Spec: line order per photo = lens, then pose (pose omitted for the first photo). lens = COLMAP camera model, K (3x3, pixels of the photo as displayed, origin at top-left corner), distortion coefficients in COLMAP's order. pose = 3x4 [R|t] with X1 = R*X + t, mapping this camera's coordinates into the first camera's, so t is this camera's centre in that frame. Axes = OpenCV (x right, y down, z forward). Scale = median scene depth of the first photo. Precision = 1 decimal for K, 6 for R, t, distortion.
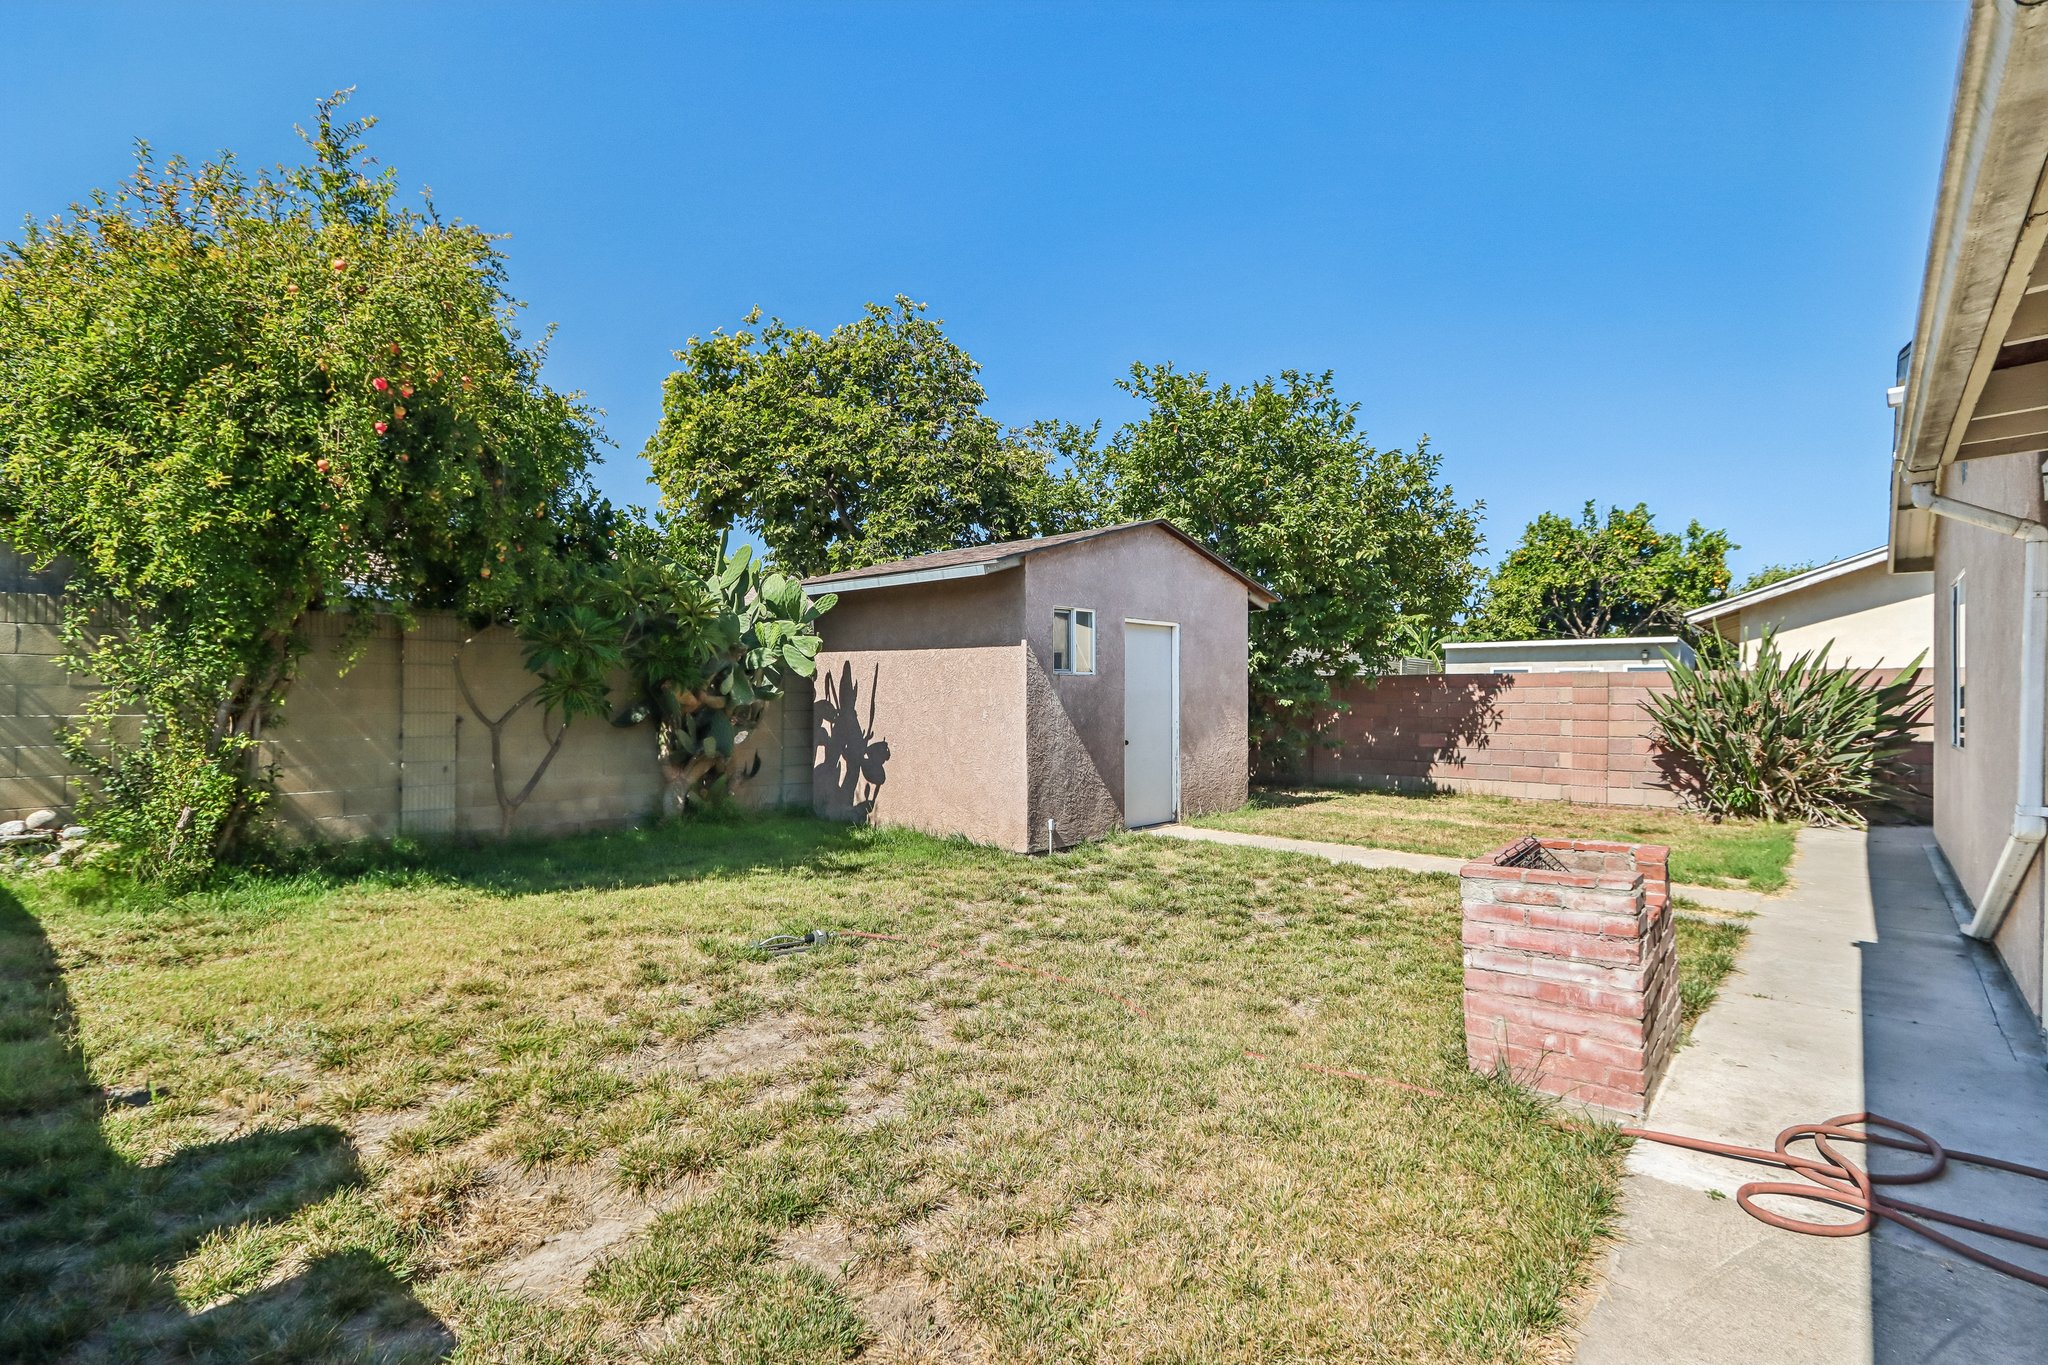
lens RADIAL K [[944.2, 0, 1006.5], [0, 944.2, 704.9], [0, 0, 1]] dist [-0.001904, -0.000036]
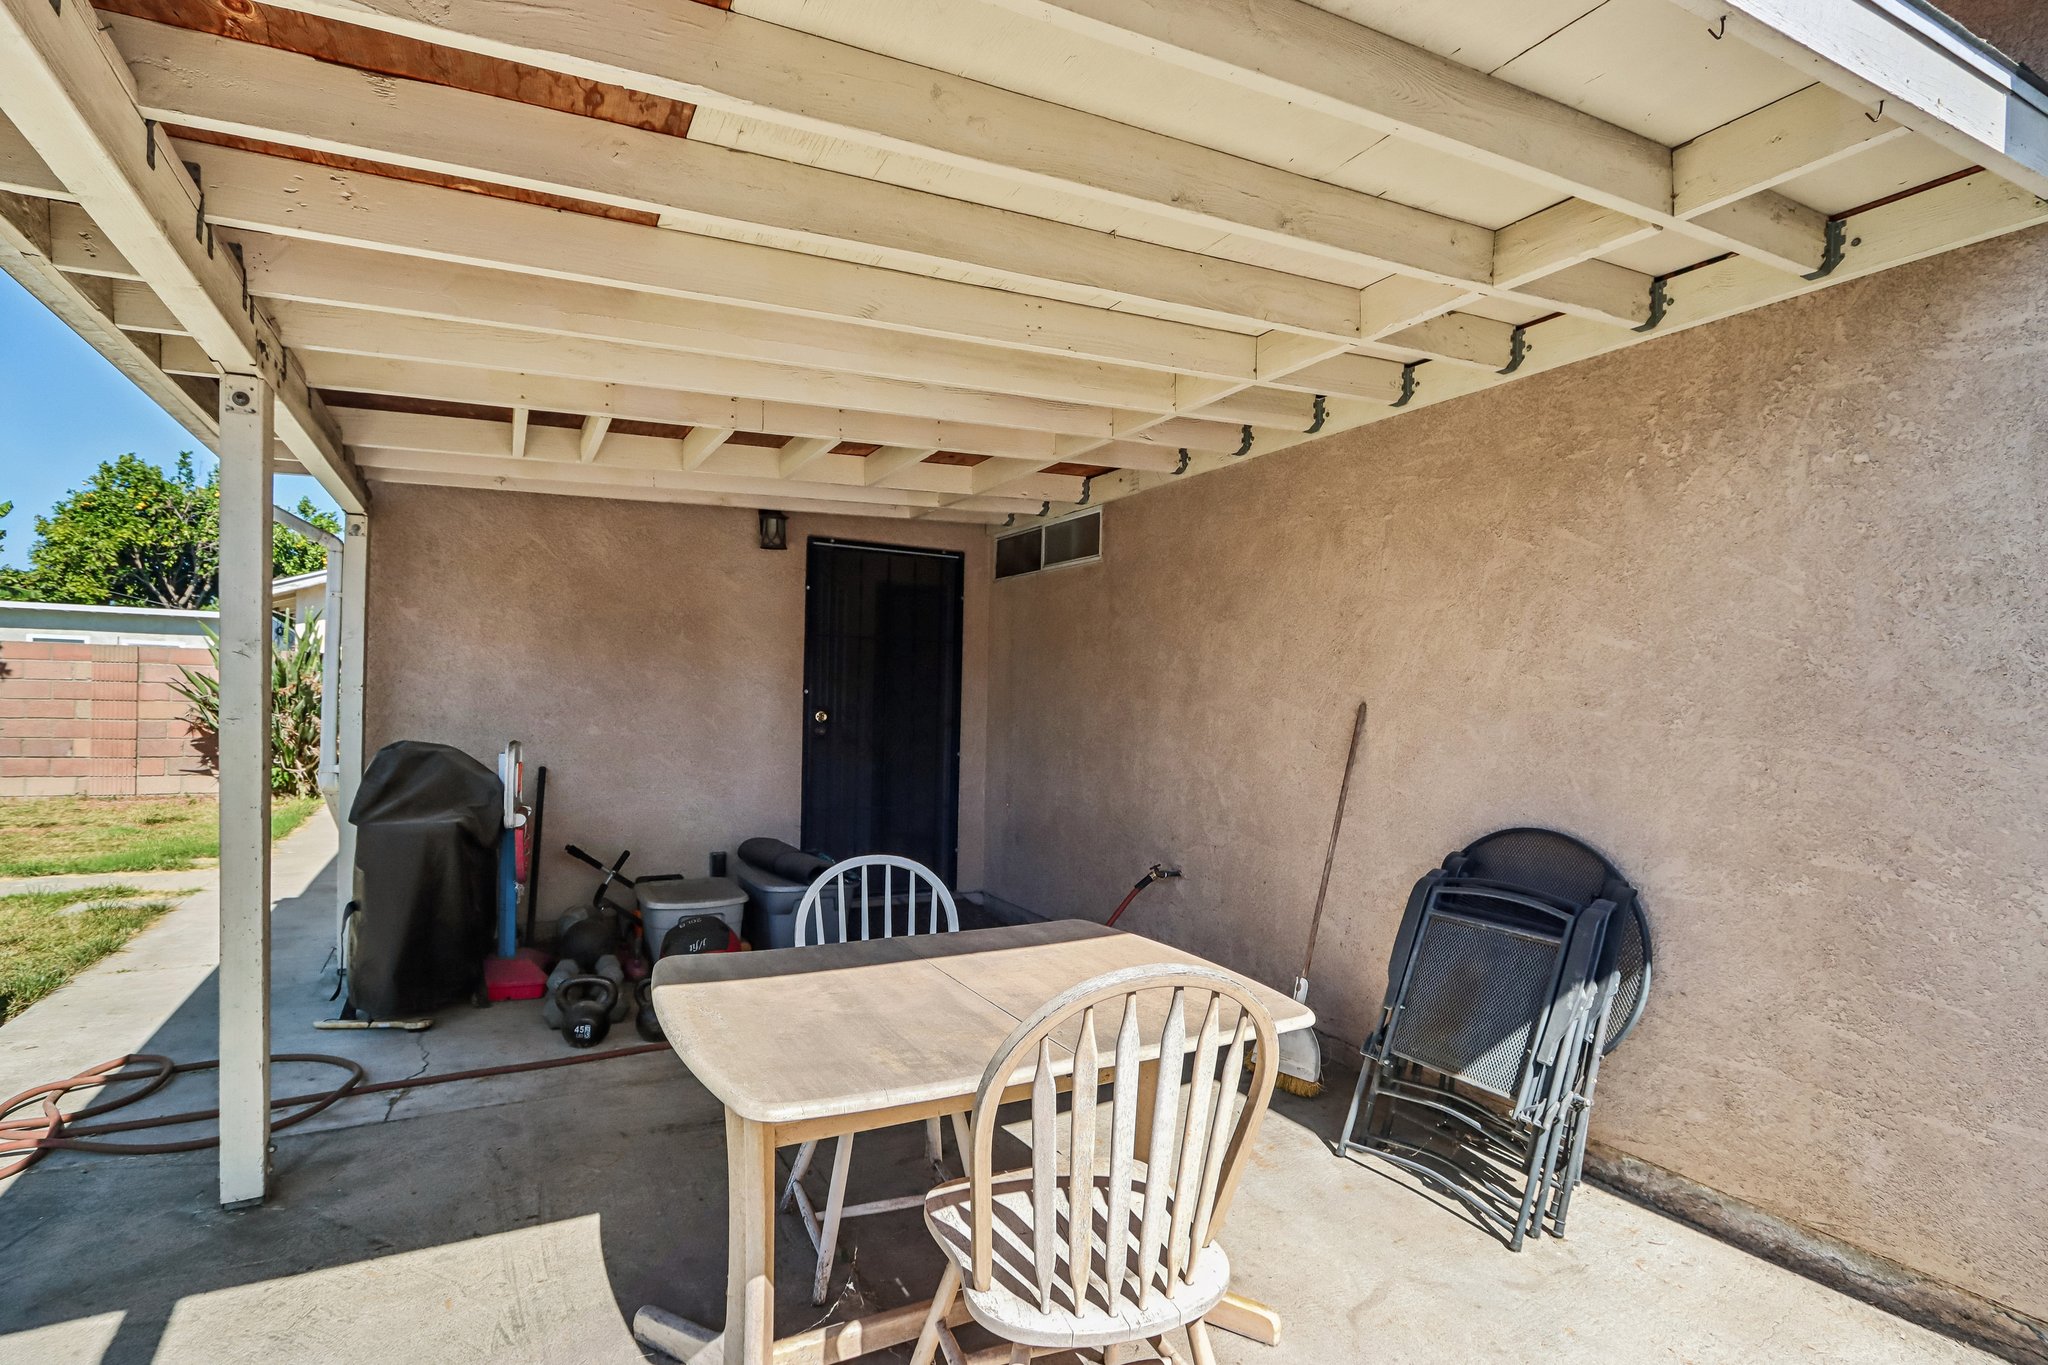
lens RADIAL K [[992.5, 0, 1020.7], [0, 992.5, 714.7], [0, 0, 1]] dist [-0.001983, 0.000314]
pose [[0.357187, -0.008188, 0.933997, 0.066672], [-0.015965, 0.999762, 0.014870, 0.002442], [-0.933896, -0.020222, 0.356972, -0.108918]]
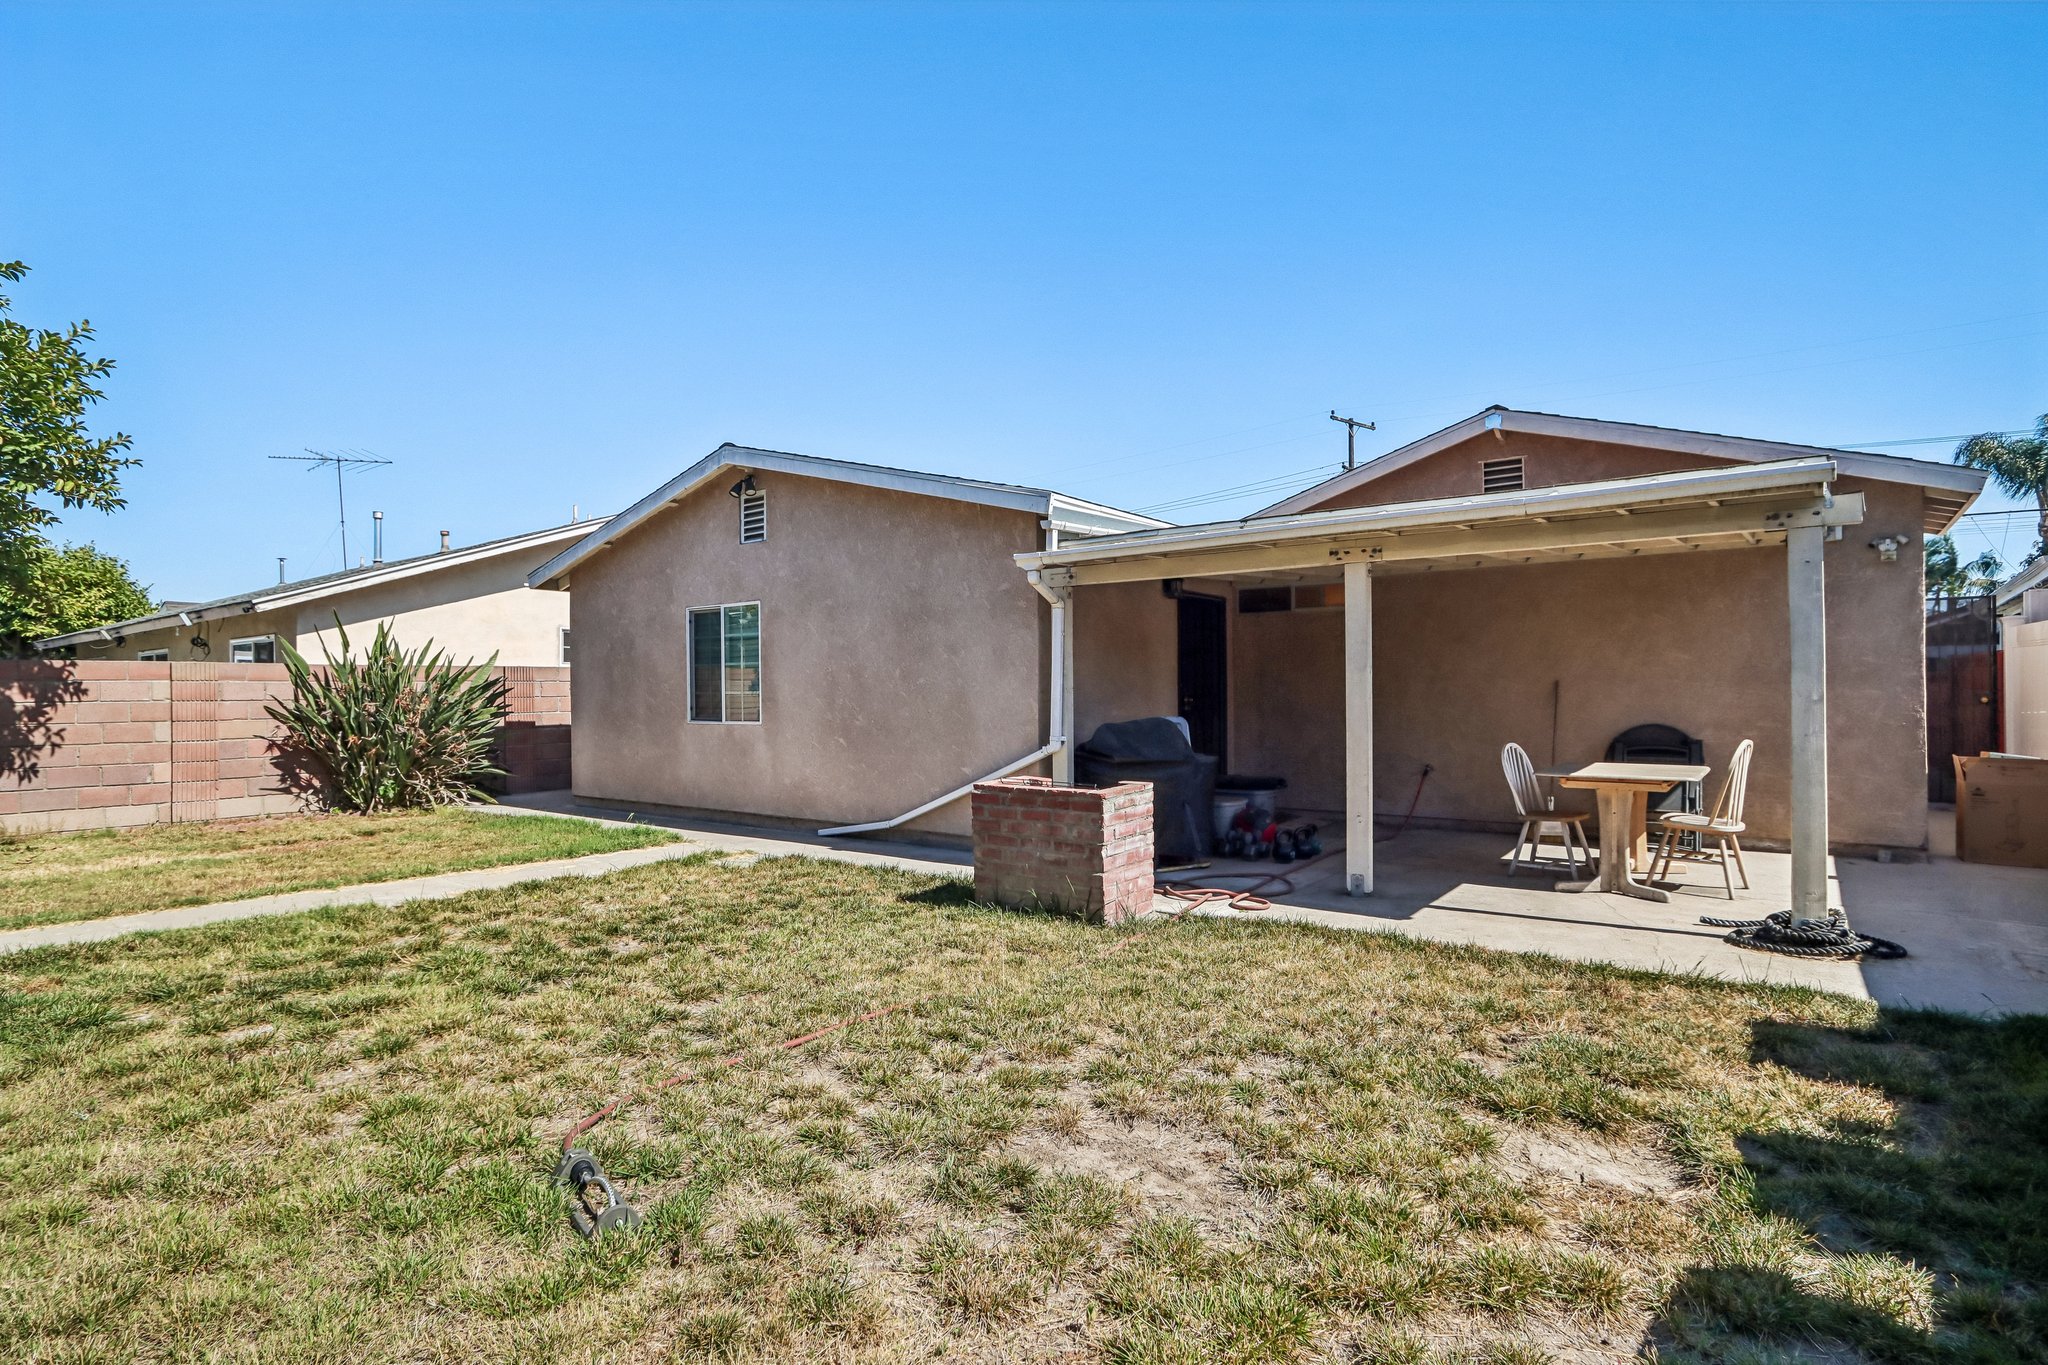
lens RADIAL K [[1028.6, 0, 1024.0], [0, 1028.6, 682.5], [0, 0, 1]] dist [-0.000202, -0.000089]
pose [[-0.076696, 0.003145, 0.997050, -0.341632], [0.018207, 0.999833, -0.001753, -0.002322], [-0.996888, 0.018019, -0.076741, 0.362880]]
